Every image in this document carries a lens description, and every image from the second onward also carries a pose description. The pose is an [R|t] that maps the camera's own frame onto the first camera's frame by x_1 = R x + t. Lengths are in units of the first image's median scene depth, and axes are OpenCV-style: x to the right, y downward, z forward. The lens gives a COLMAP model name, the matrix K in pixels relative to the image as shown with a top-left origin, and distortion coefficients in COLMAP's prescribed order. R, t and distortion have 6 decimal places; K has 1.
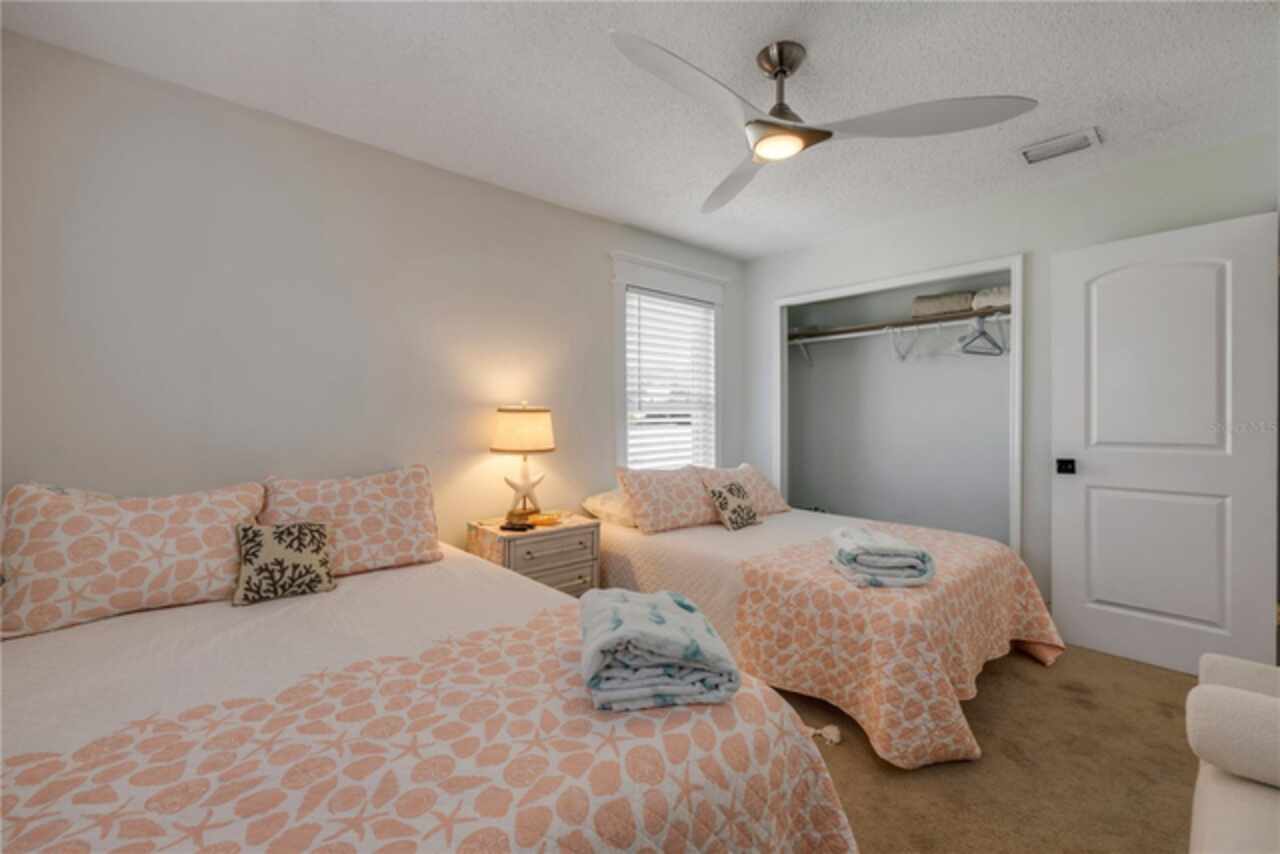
lens RADIAL K [[541.9, 0, 636.6], [0, 541.9, 413.9], [0, 0, 1]] dist [0.000649, 0.000076]
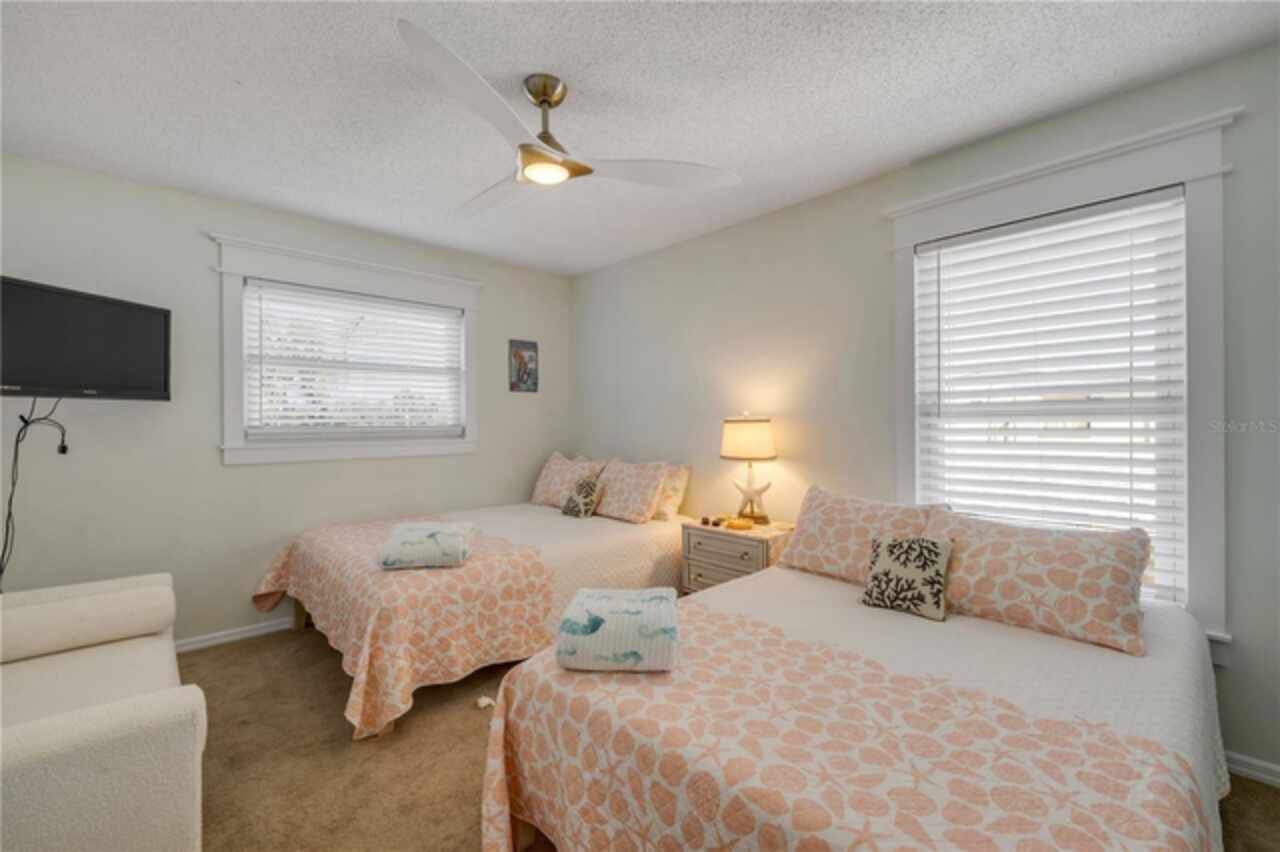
lens RADIAL K [[537.3, 0, 634.0], [0, 537.3, 422.7], [0, 0, 1]] dist [-0.007217, -0.000123]
pose [[0.023184, -0.013528, -0.999640, 0.683060], [-0.004374, 0.999897, -0.013633, 0.011195], [0.999722, 0.004688, 0.023123, 0.607834]]
